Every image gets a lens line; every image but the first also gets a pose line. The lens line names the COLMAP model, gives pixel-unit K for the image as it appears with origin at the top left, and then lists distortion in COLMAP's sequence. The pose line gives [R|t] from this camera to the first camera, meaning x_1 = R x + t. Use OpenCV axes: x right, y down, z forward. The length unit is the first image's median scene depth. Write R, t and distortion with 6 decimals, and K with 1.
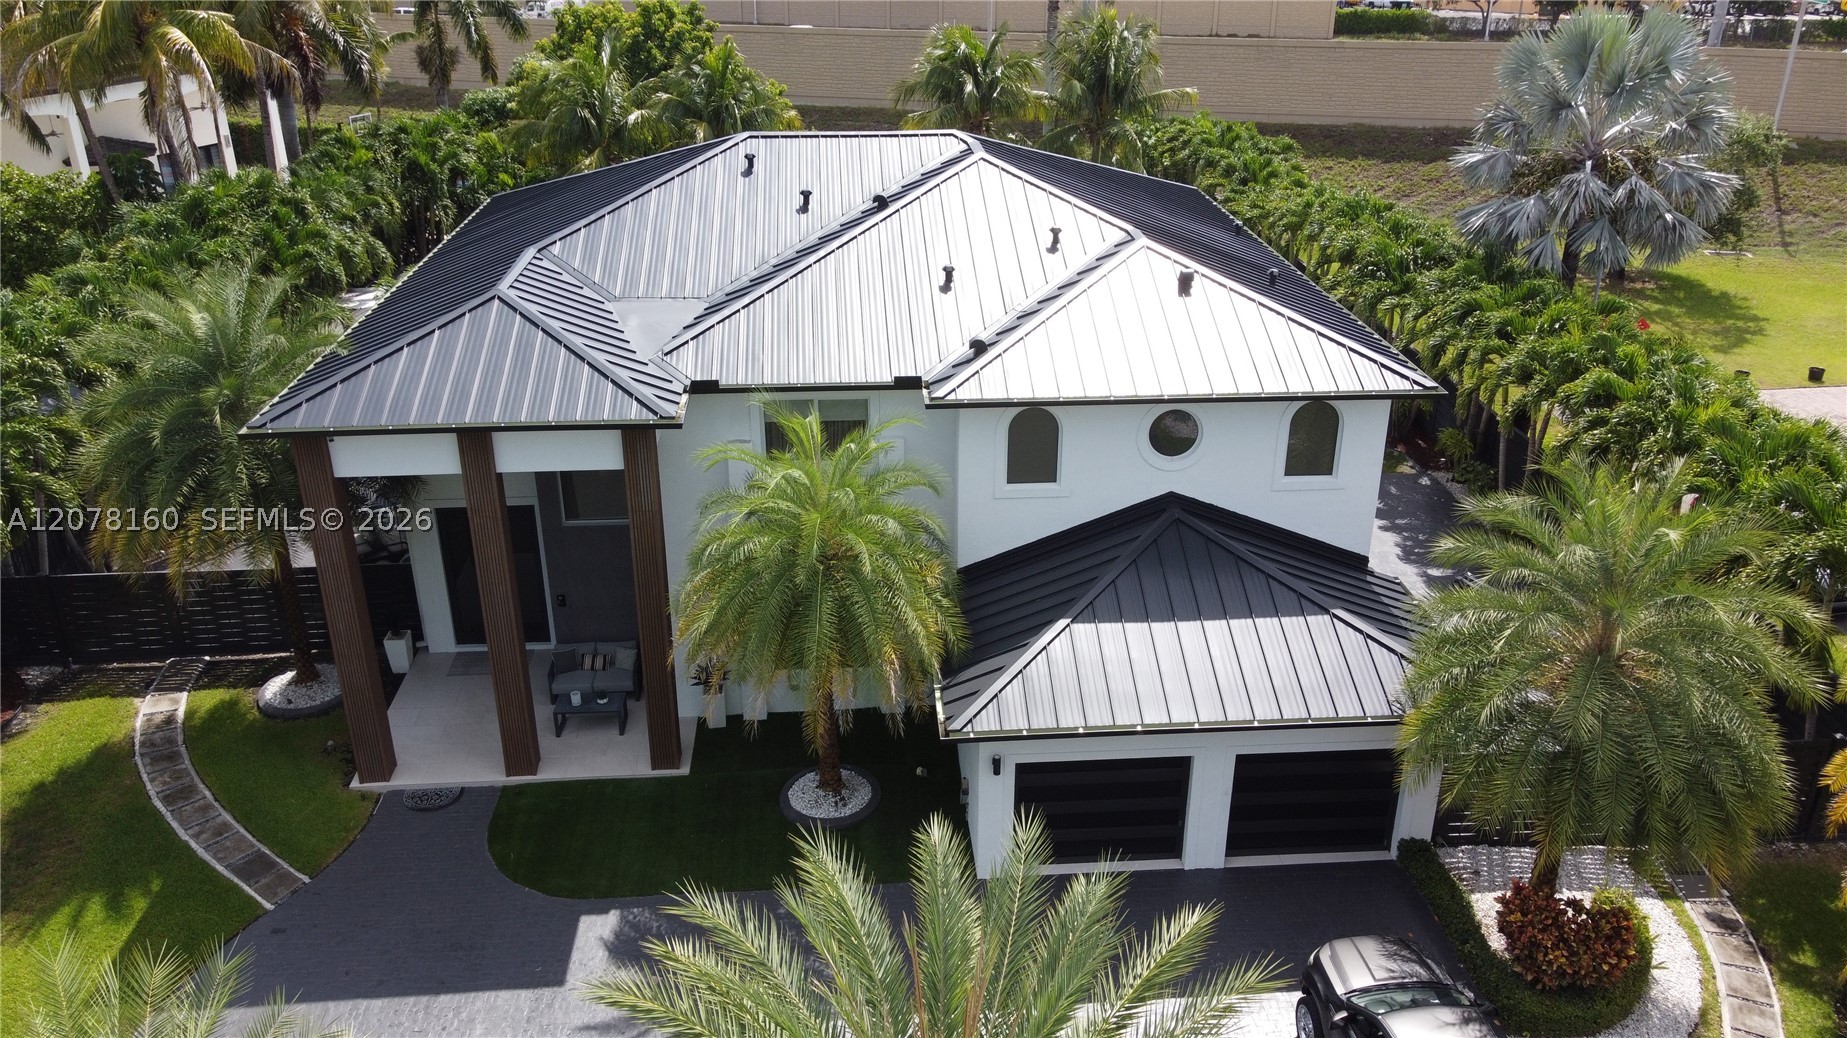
lens RADIAL K [[1398.1, 0, 923.5], [0, 1398.1, 519.0], [0, 0, 1]] dist [0.011532, -0.001377]
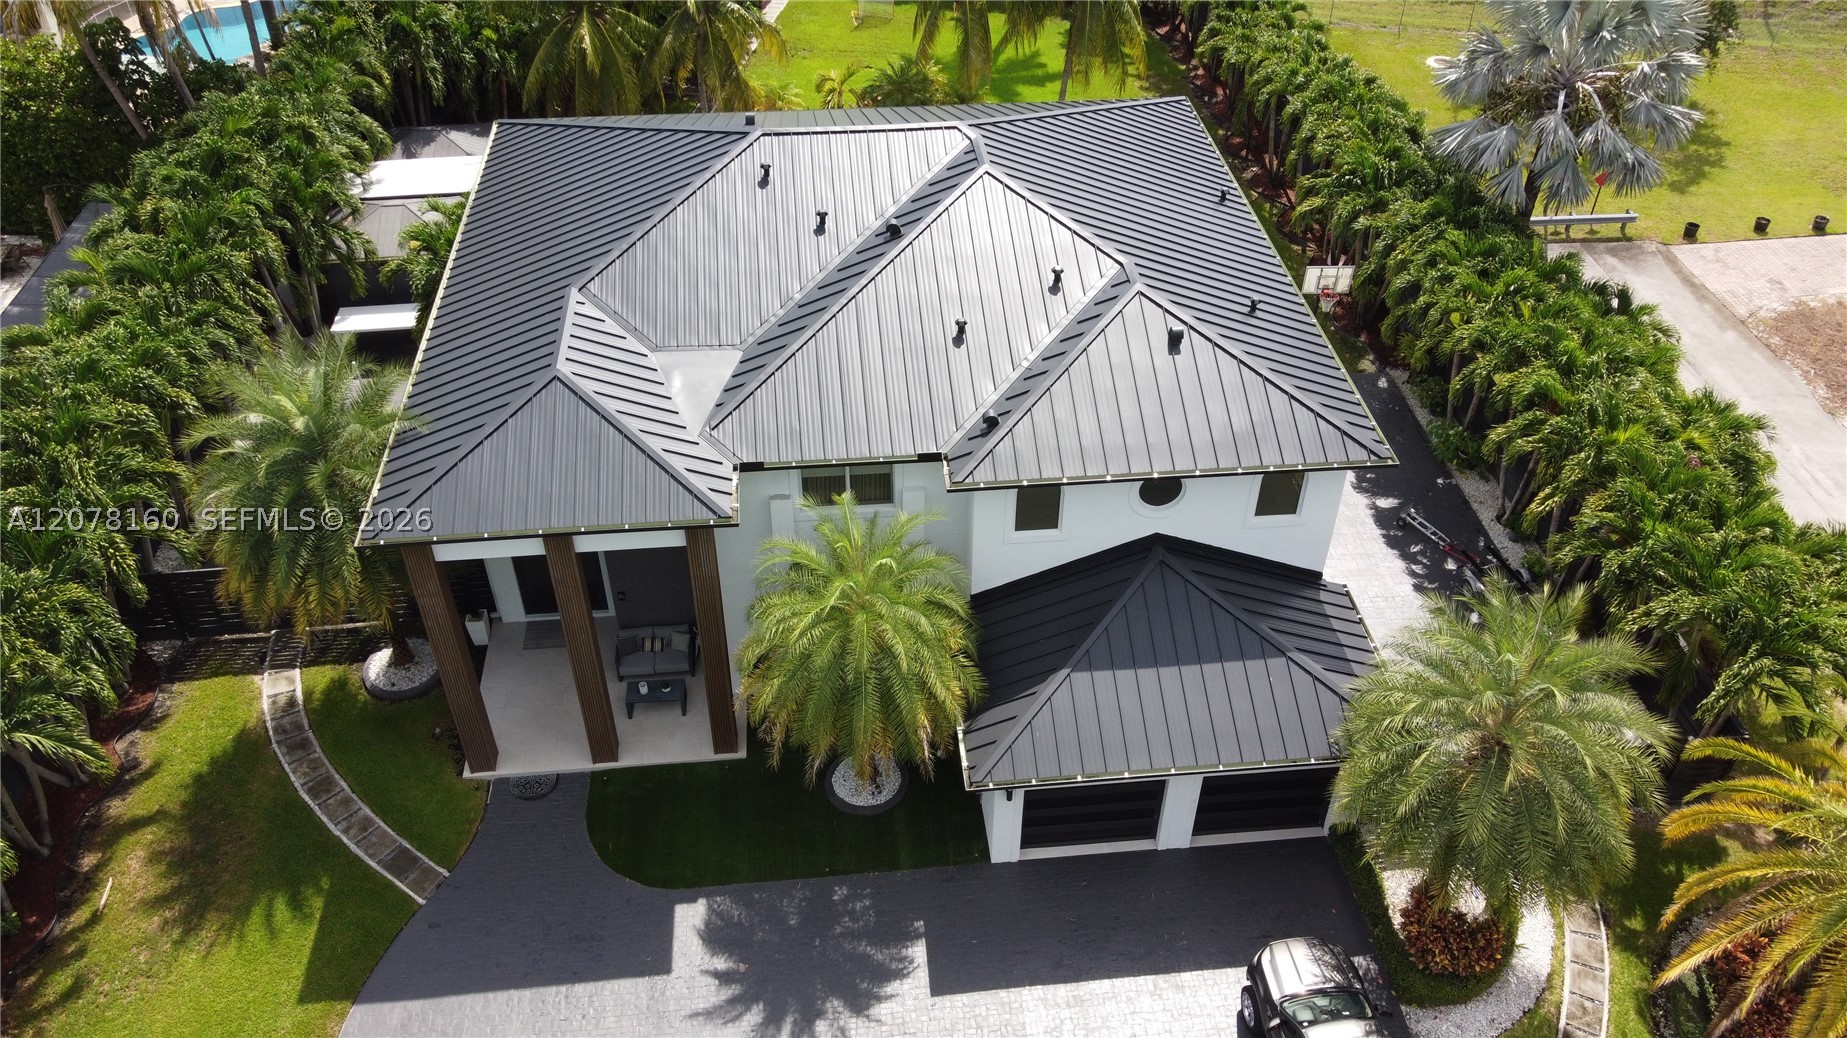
lens RADIAL K [[1398.0, 0, 923.5], [0, 1398.0, 519.0], [0, 0, 1]] dist [0.004465, 0.004414]
pose [[0.999541, -0.017866, 0.024448, -0.042757], [0.010702, 0.963710, 0.266738, -0.337153], [-0.028327, -0.266354, 0.963459, -0.102393]]
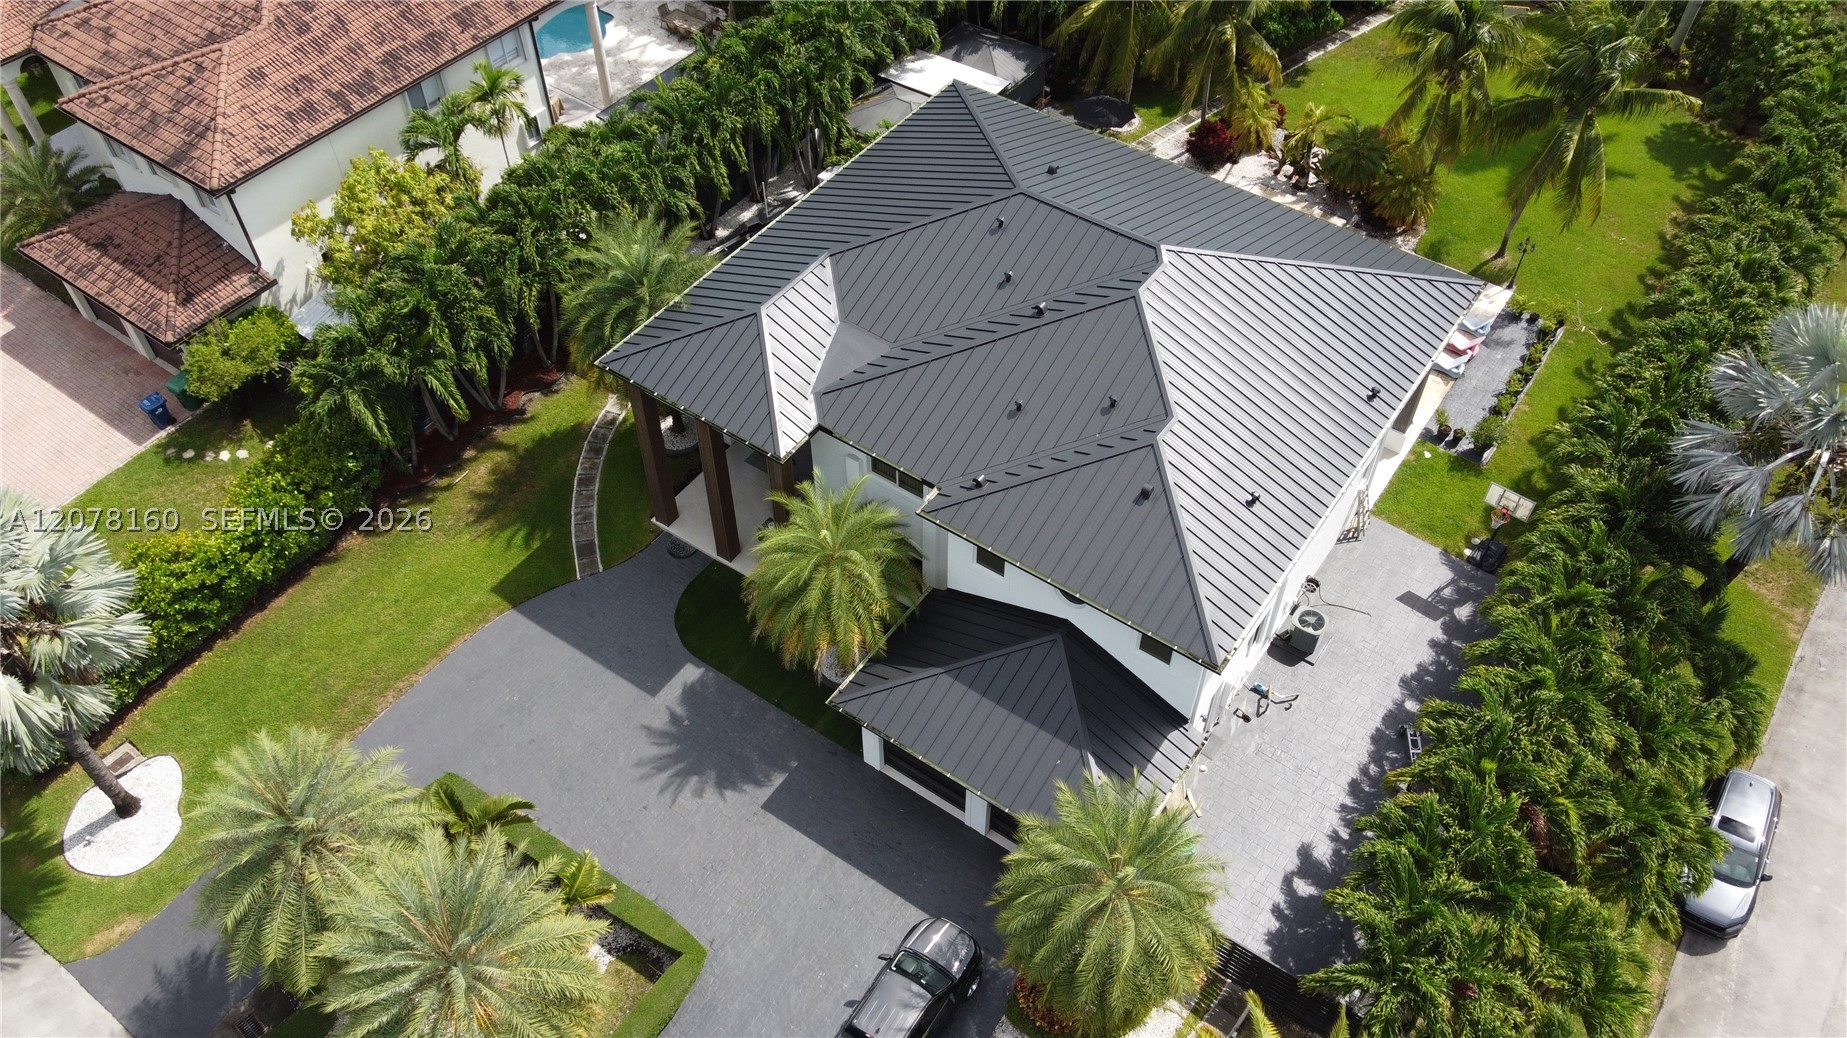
lens RADIAL K [[1329.1, 0, 923.5], [0, 1329.1, 519.0], [0, 0, 1]] dist [0.005791, 0.001281]
pose [[0.785449, 0.474010, -0.397975, 0.561264], [-0.263139, 0.837750, 0.478469, -0.734251], [0.560203, -0.271090, 0.782740, -0.154062]]
